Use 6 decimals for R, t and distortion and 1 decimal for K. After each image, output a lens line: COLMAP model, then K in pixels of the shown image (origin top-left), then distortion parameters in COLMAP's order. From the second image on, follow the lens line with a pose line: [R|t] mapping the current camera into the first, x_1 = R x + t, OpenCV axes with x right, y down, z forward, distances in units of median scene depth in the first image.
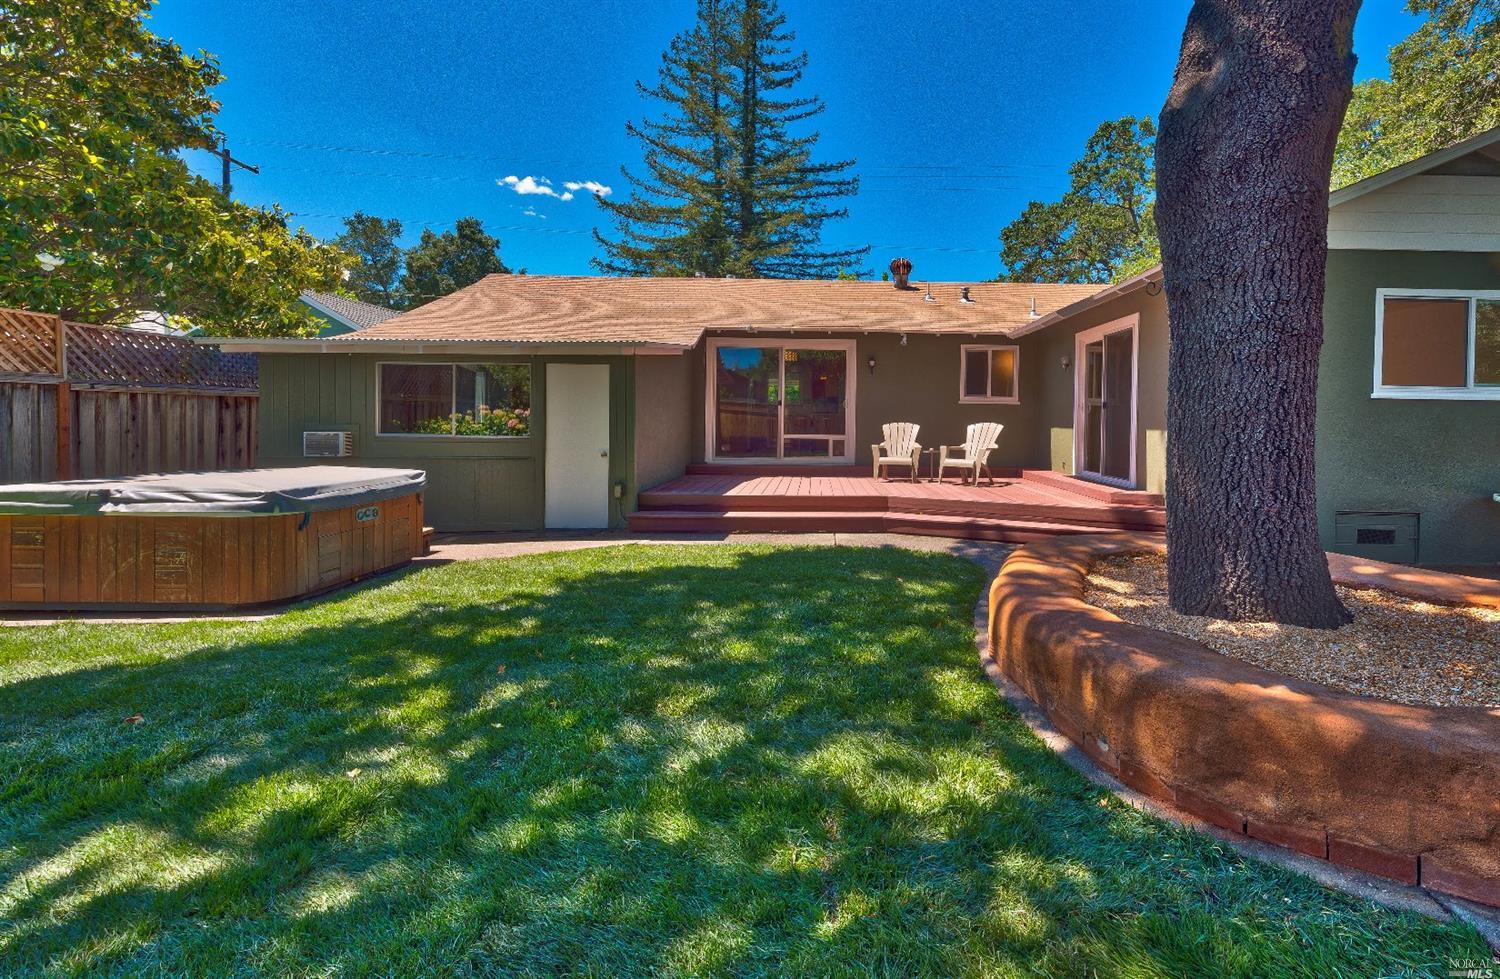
lens RADIAL K [[677.6, 0, 822.4], [0, 677.6, 433.8], [0, 0, 1]] dist [0.003168, 0.000207]
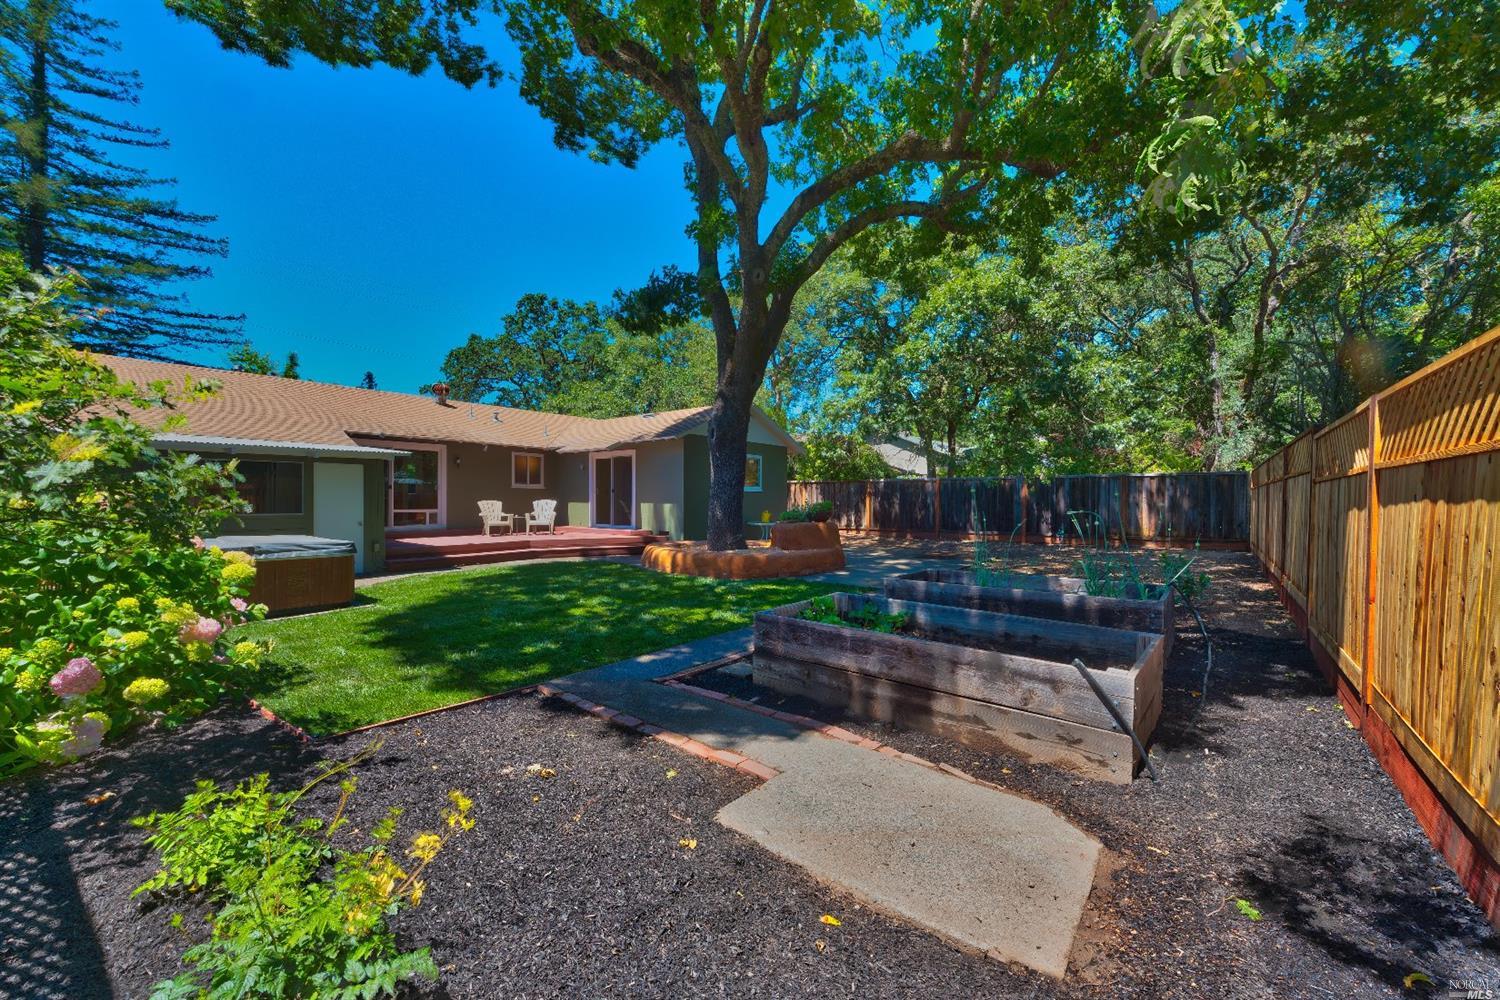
lens RADIAL K [[599.0, 0, 745.6], [0, 599.0, 506.0], [0, 0, 1]] dist [0.012144, -0.000175]
pose [[0.642533, -0.018904, 0.766025, -0.536935], [0.019280, 0.999778, 0.008500, -0.003402], [-0.766016, 0.009307, 0.642754, -0.352663]]
